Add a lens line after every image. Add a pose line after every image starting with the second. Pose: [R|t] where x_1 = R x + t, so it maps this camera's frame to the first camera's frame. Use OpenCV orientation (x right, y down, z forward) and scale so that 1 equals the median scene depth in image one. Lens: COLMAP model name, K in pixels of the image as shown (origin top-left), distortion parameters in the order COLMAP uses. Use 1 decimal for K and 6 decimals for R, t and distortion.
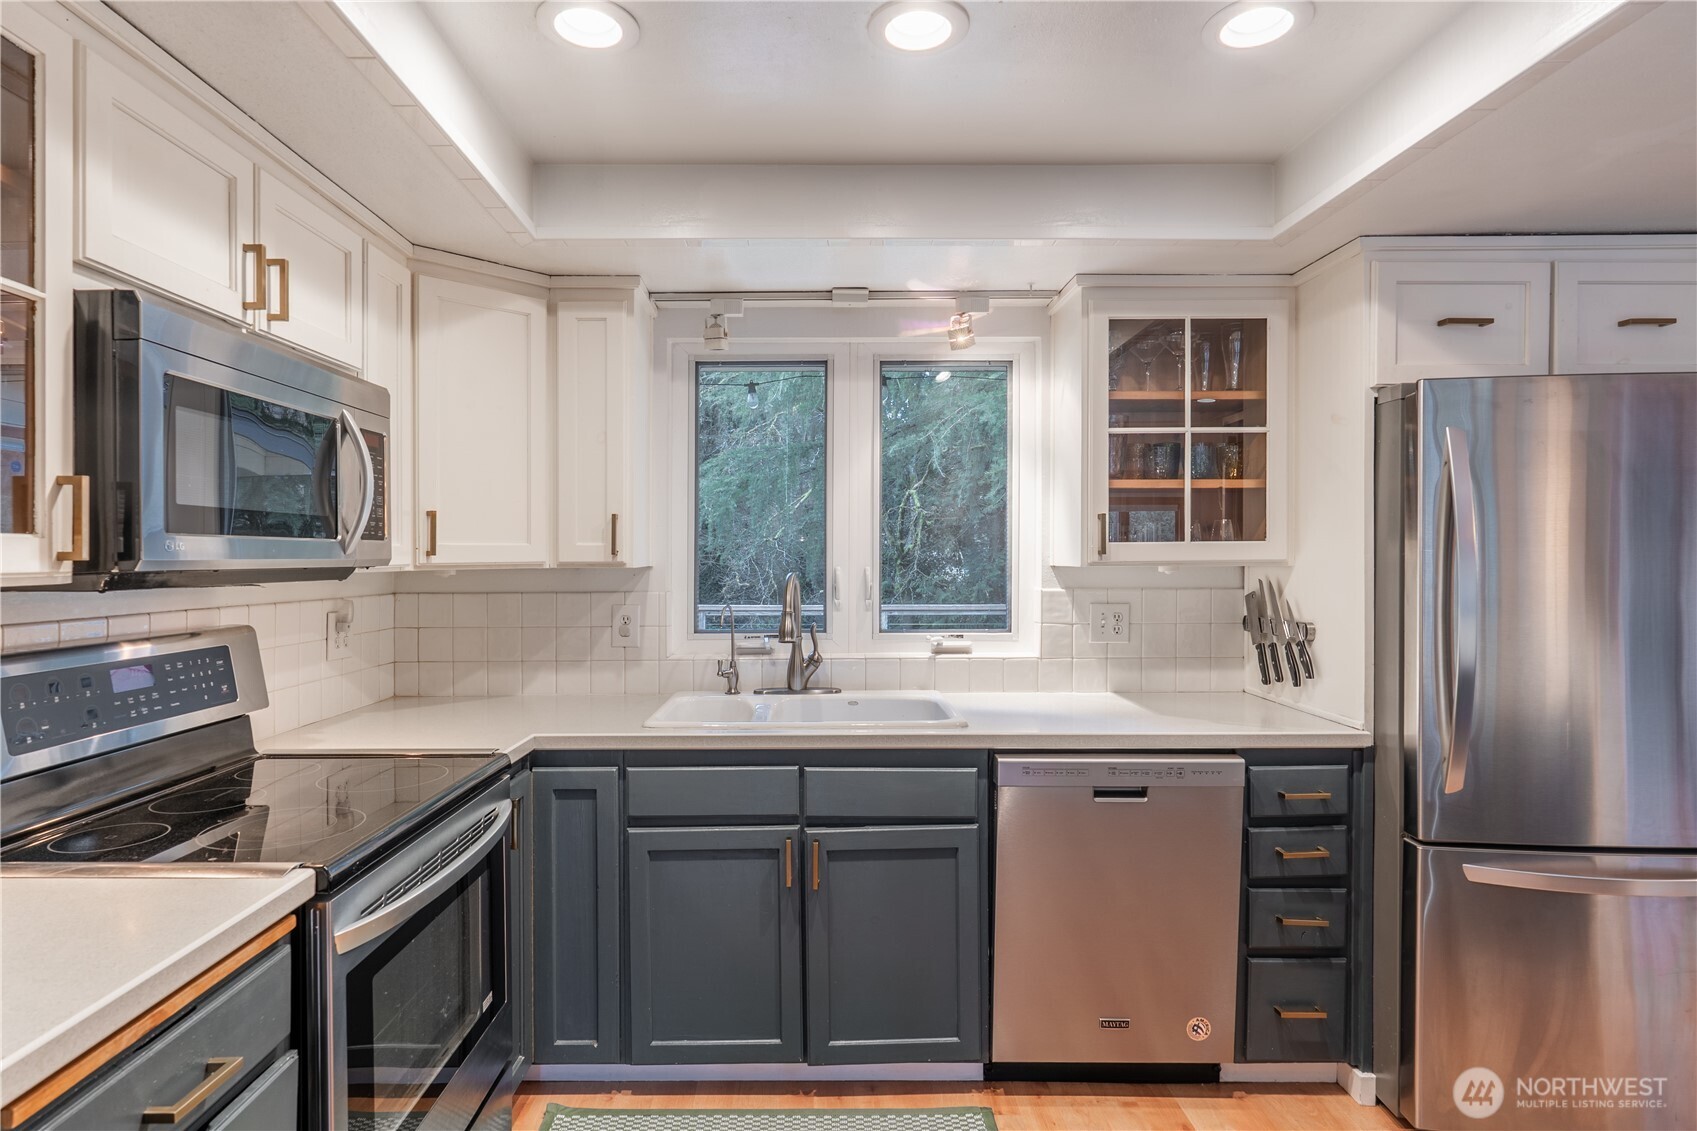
lens RADIAL K [[921.8, 0, 838.2], [0, 921.8, 554.1], [0, 0, 1]] dist [-0.000531, 0.000136]
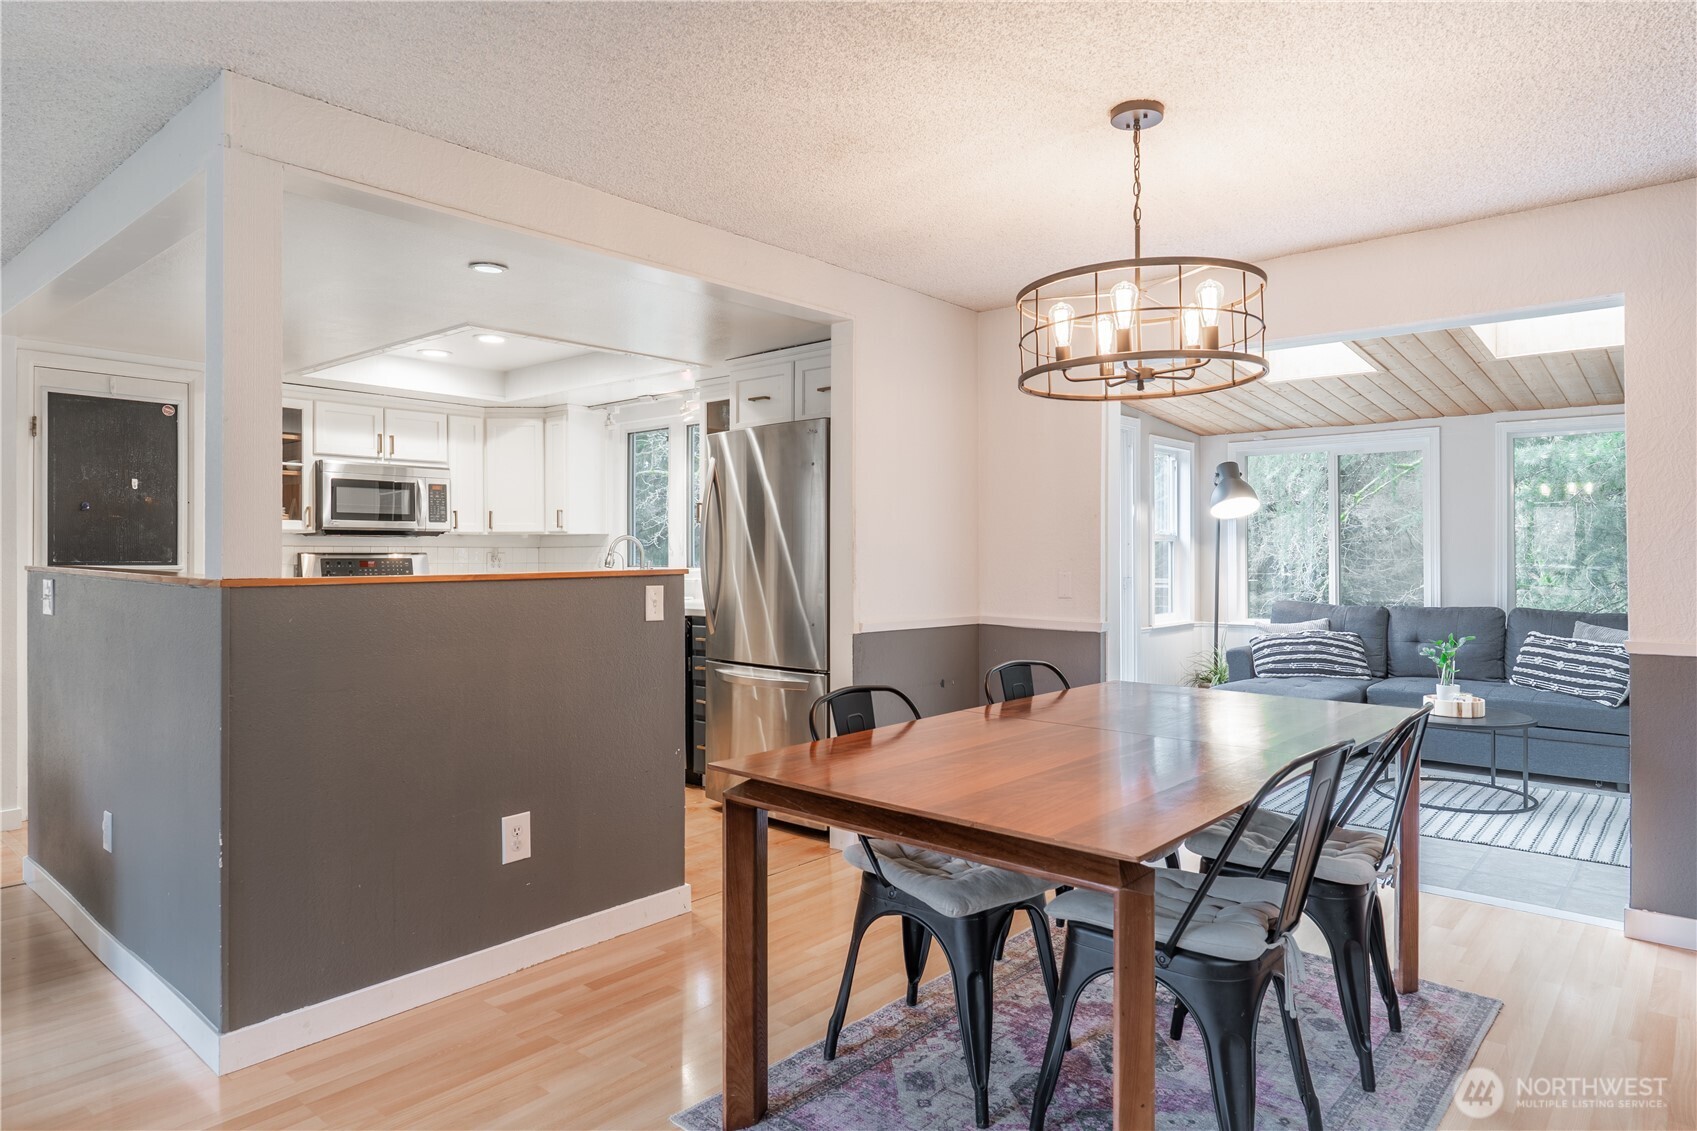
lens RADIAL K [[1014.4, 0, 854.8], [0, 1014.4, 542.7], [0, 0, 1]] dist [0.000756, 0.001245]
pose [[0.750939, -0.003802, -0.660361, 2.116062], [-0.000011, 0.999983, -0.005769, 0.055960], [0.660372, 0.004339, 0.750926, -0.428686]]
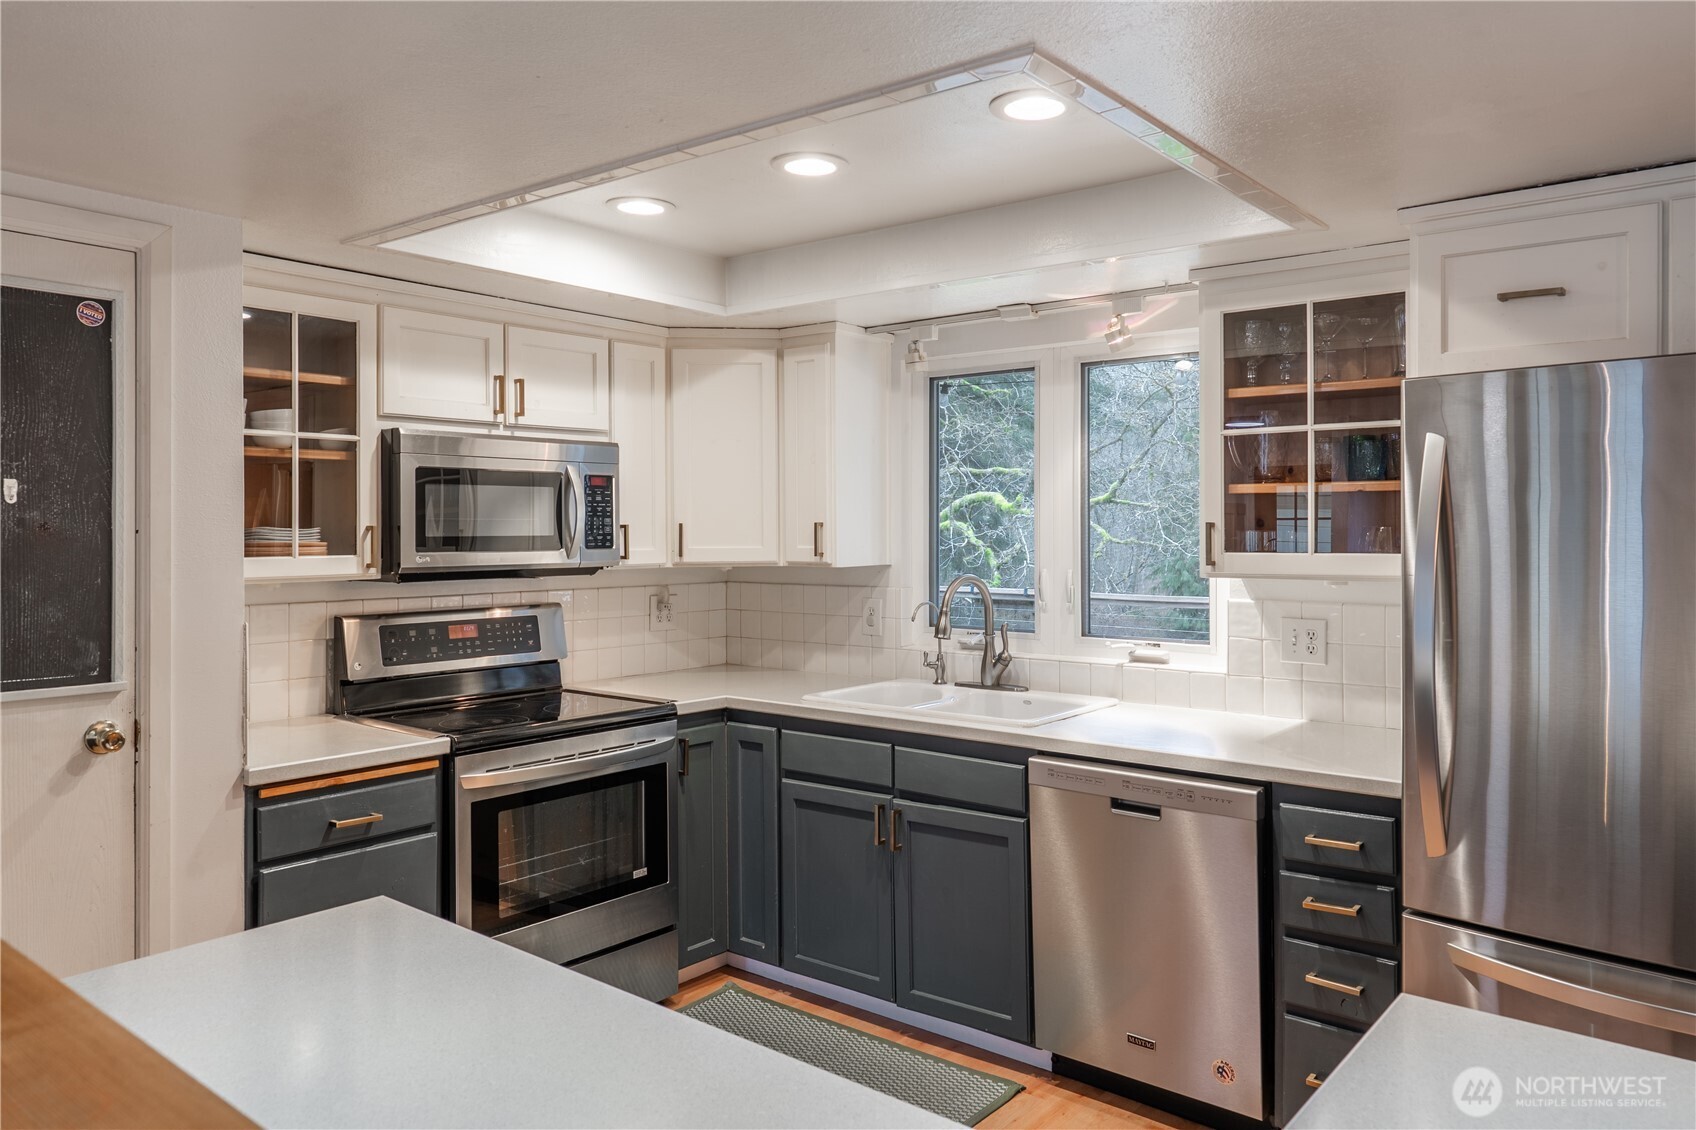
lens RADIAL K [[1199.9, 0, 884.0], [0, 1199.9, 514.6], [0, 0, 1]] dist [0.010718, 0.000171]
pose [[0.782157, -0.003004, -0.623074, 0.863252], [-0.000262, 0.999987, -0.005151, -0.049441], [0.623081, 0.004192, 0.782146, -0.181048]]
